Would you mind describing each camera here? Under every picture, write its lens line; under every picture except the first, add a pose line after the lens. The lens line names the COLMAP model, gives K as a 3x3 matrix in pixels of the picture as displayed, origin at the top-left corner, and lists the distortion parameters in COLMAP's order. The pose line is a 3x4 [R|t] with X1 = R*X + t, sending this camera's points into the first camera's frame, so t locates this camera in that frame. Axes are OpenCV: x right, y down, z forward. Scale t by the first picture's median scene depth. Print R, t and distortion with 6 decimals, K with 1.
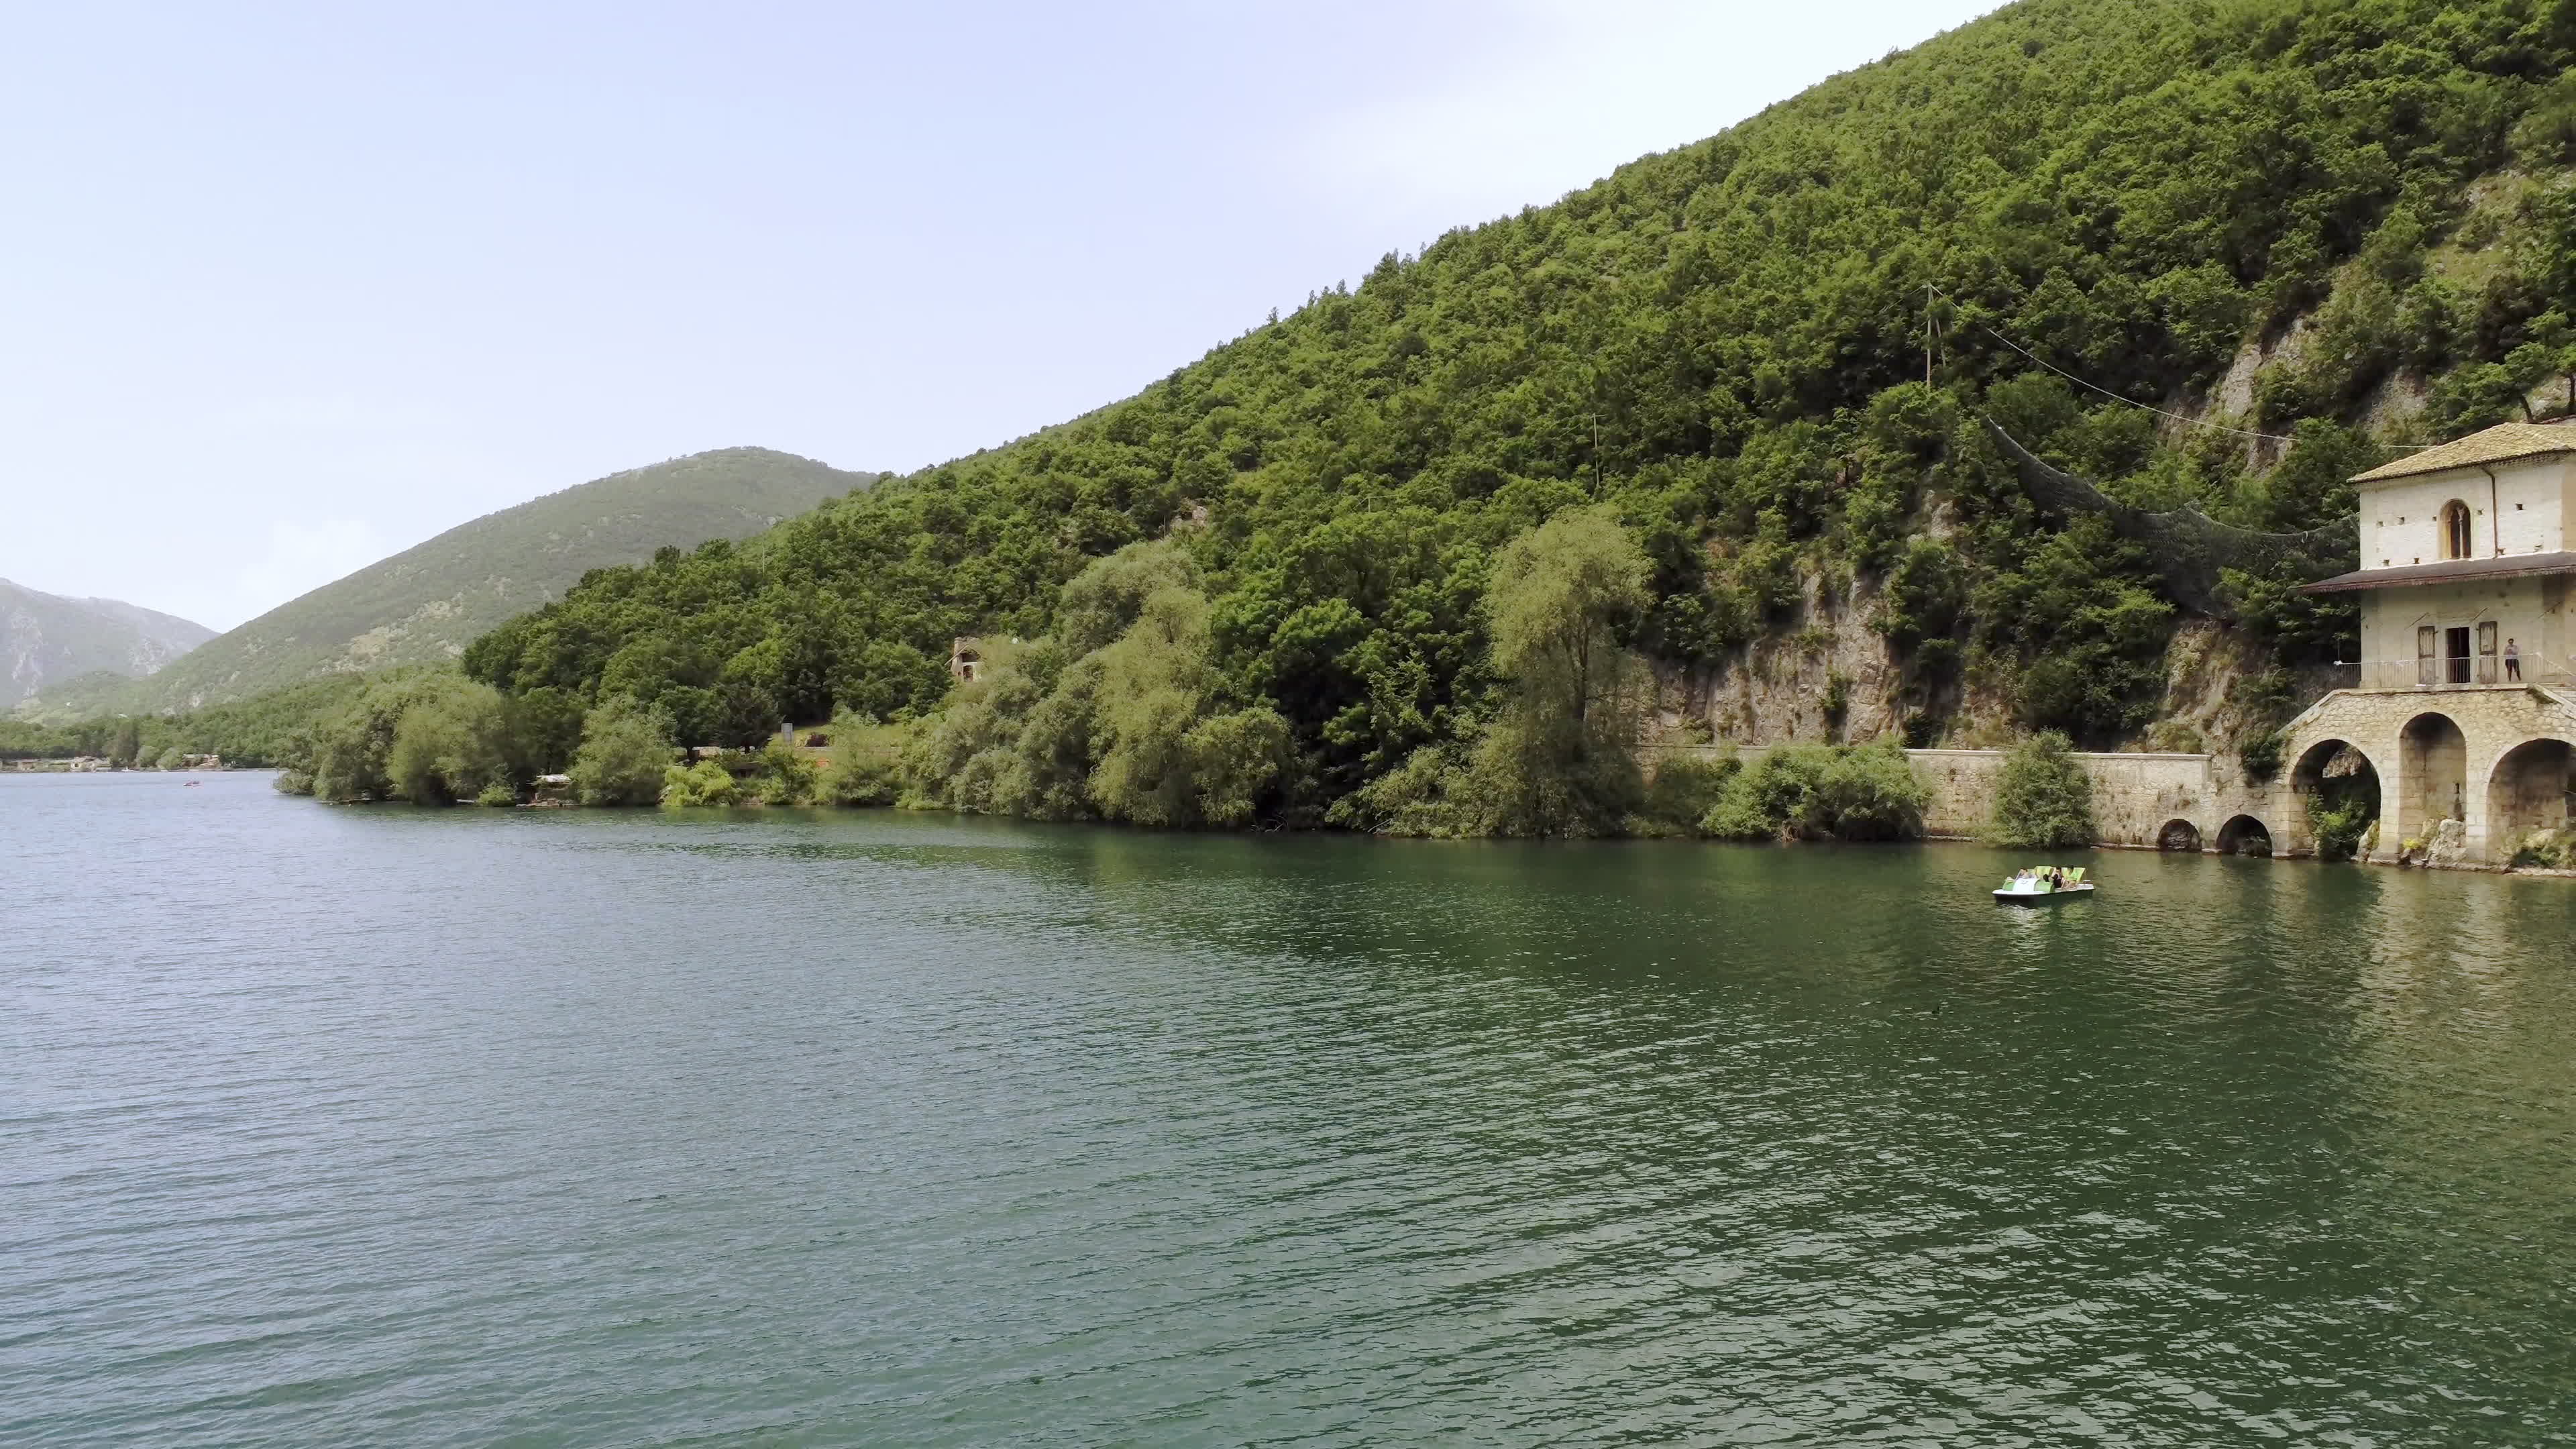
lens RADIAL K [[1883.8, 0, 1292.9], [0, 1883.8, 723.8], [0, 0, 1]] dist [-0.001916, 0.006286]
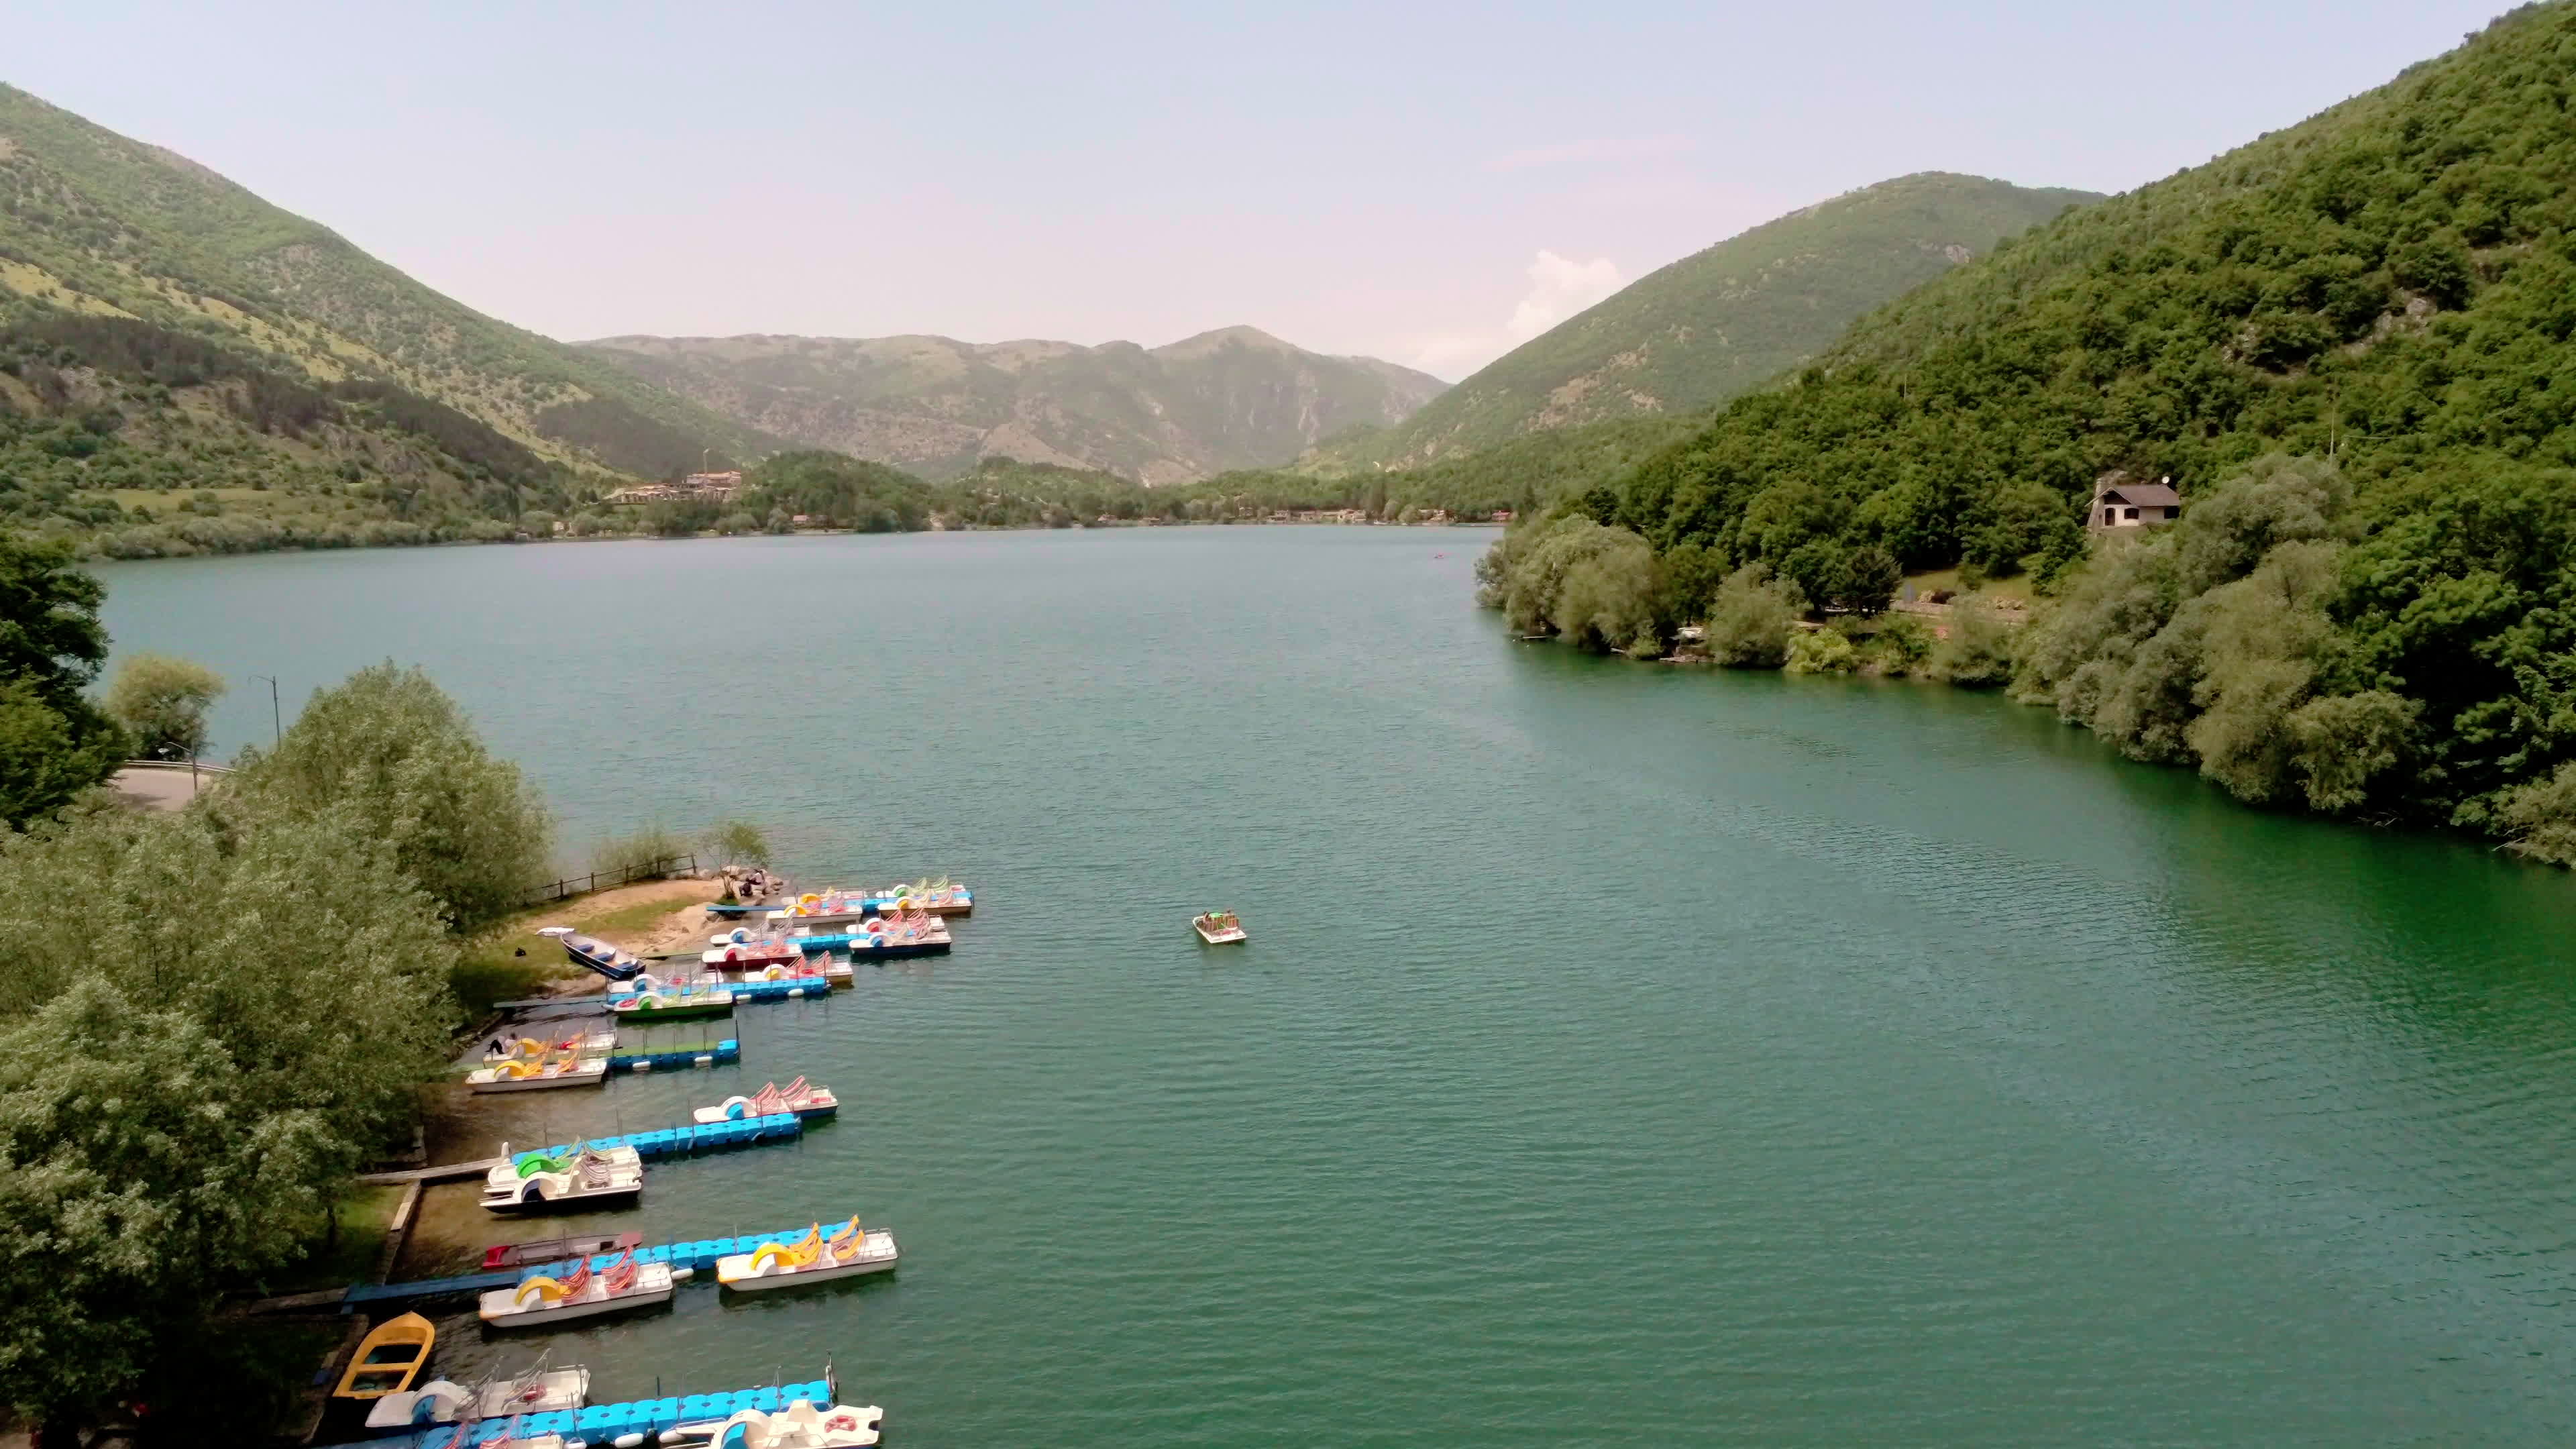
lens RADIAL K [[1883.8, 0, 1292.9], [0, 1883.8, 723.8], [0, 0, 1]] dist [-0.001916, 0.006286]
pose [[0.825329, 0.068039, -0.560538, 0.027290], [0.011642, 0.990452, 0.137365, -0.055303], [0.564532, -0.119897, 0.816657, -0.029105]]
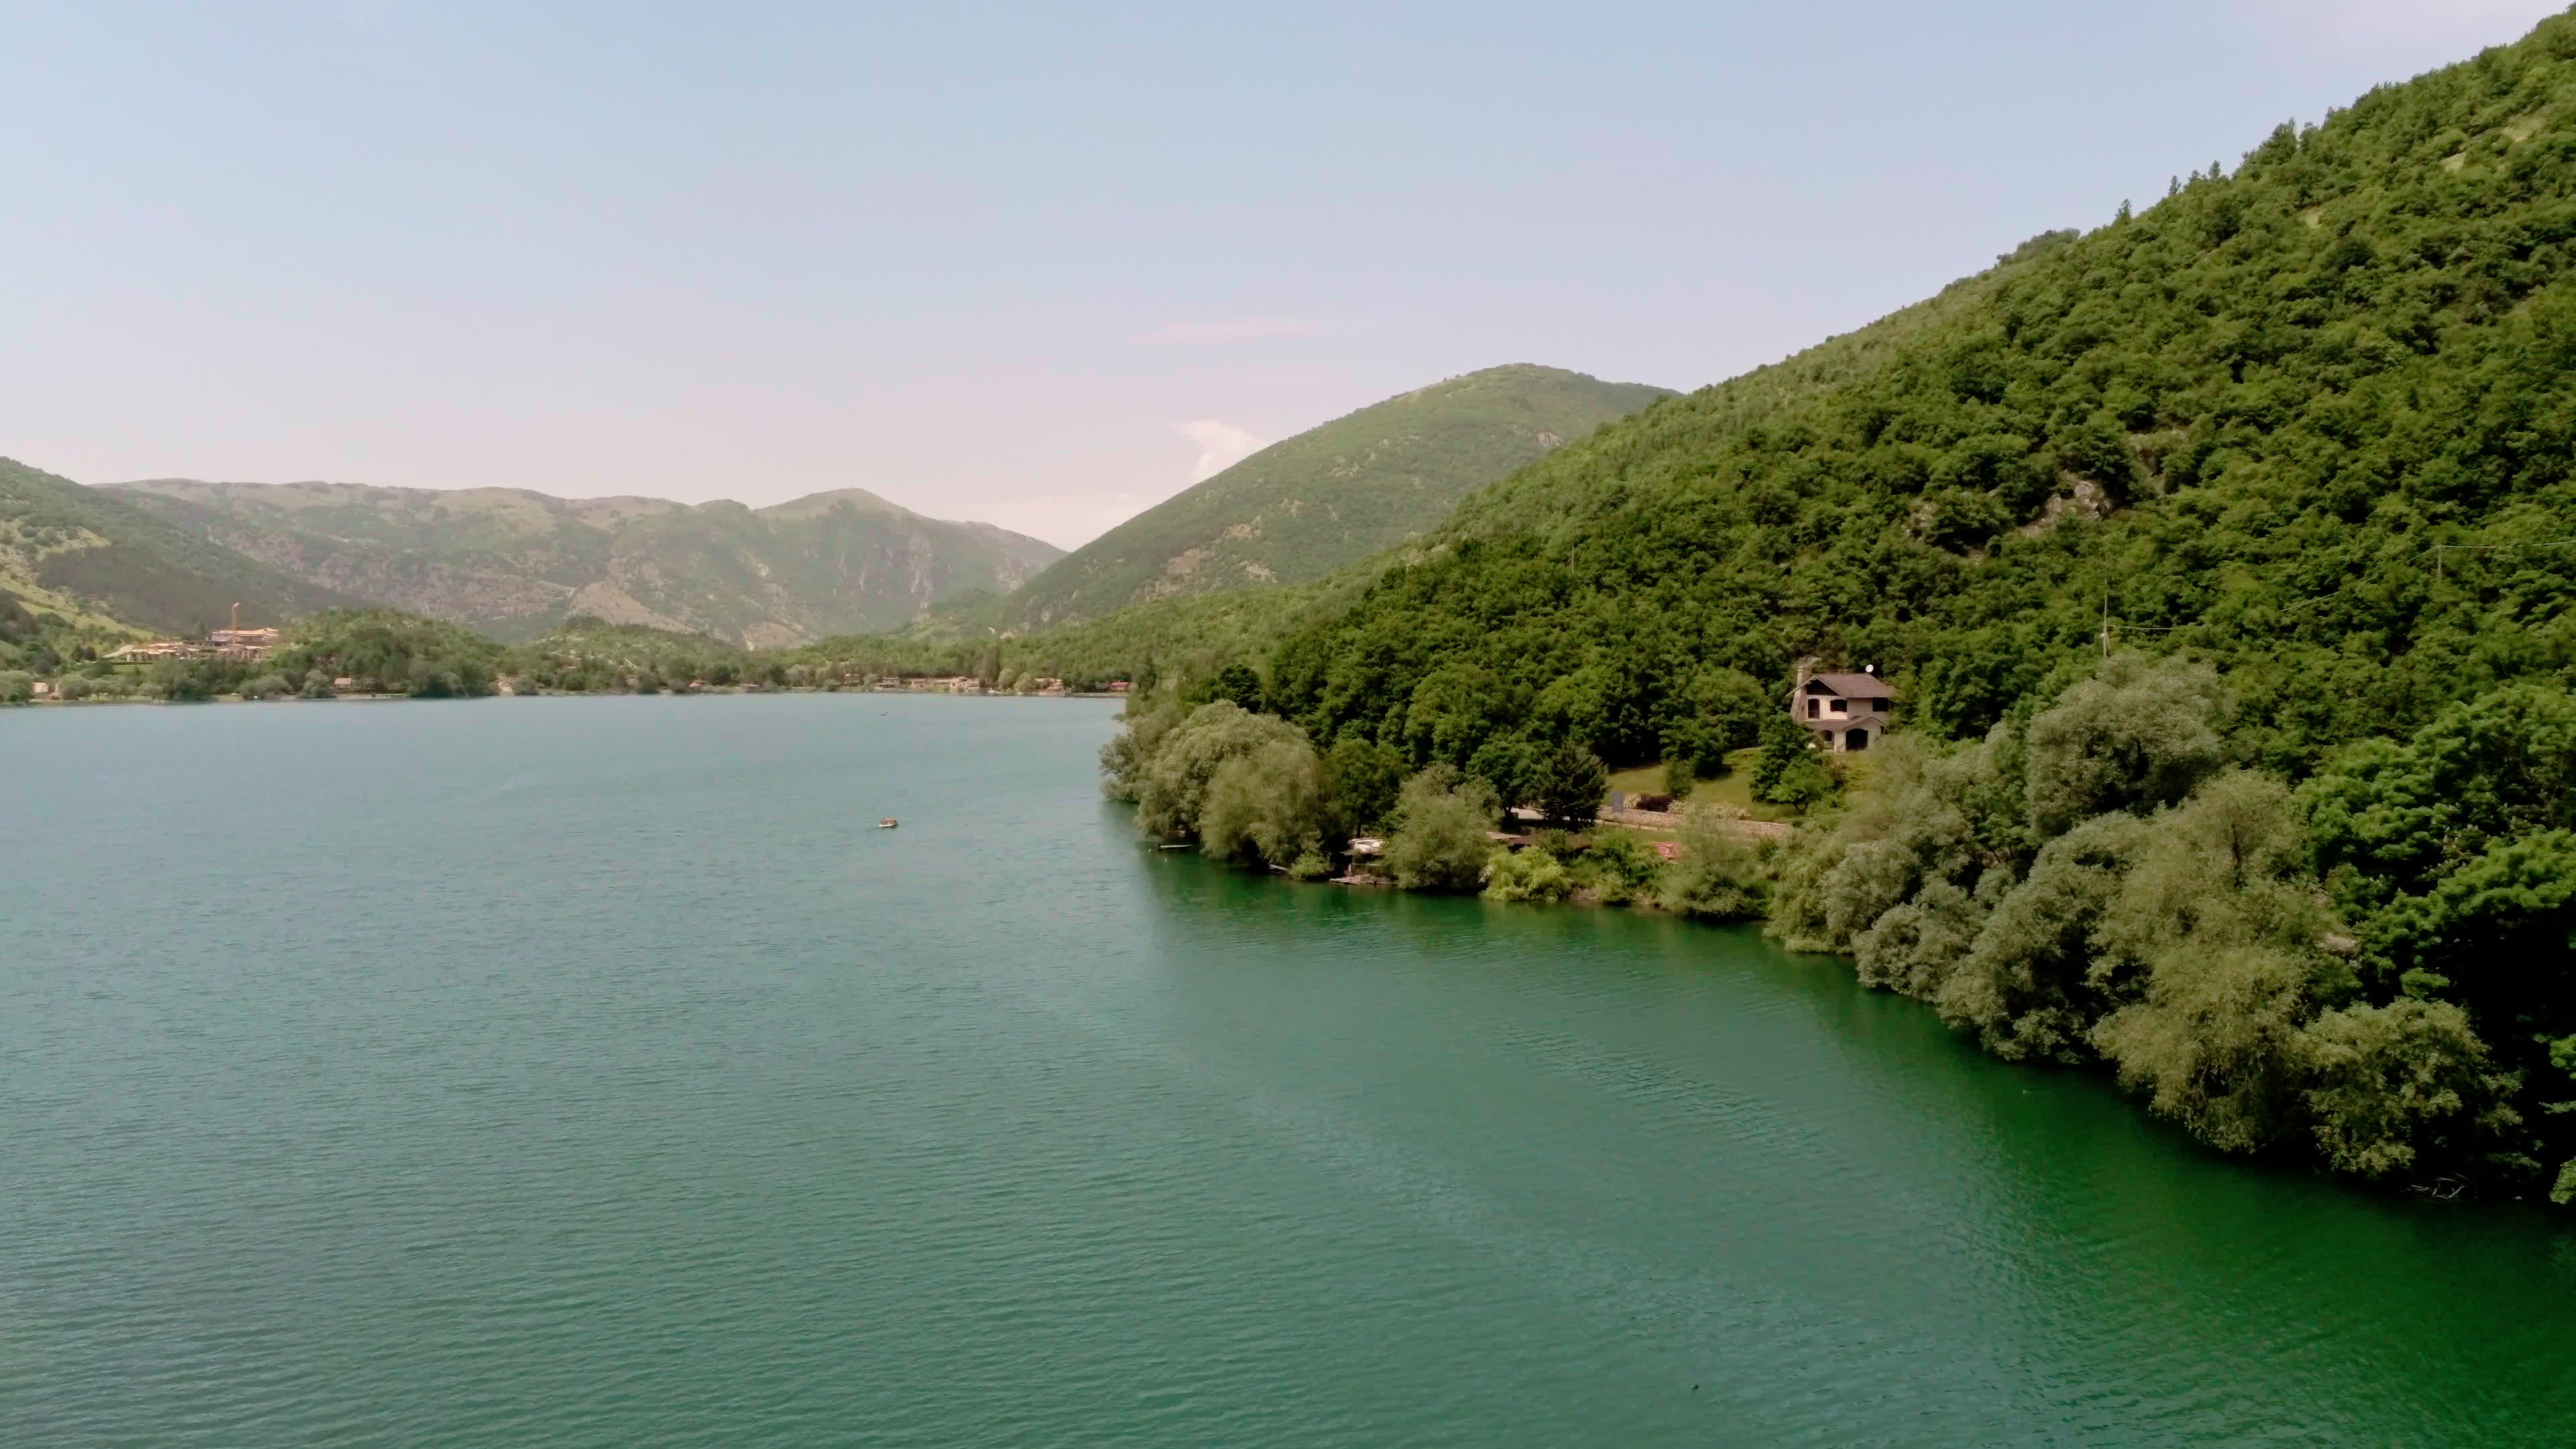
lens RADIAL K [[1883.8, 0, 1292.9], [0, 1883.8, 723.8], [0, 0, 1]] dist [-0.001916, 0.006286]
pose [[0.921861, 0.022659, -0.386858, -0.055808], [-0.003248, 0.998706, 0.050756, -0.058781], [0.387507, -0.045533, 0.920742, 0.111812]]
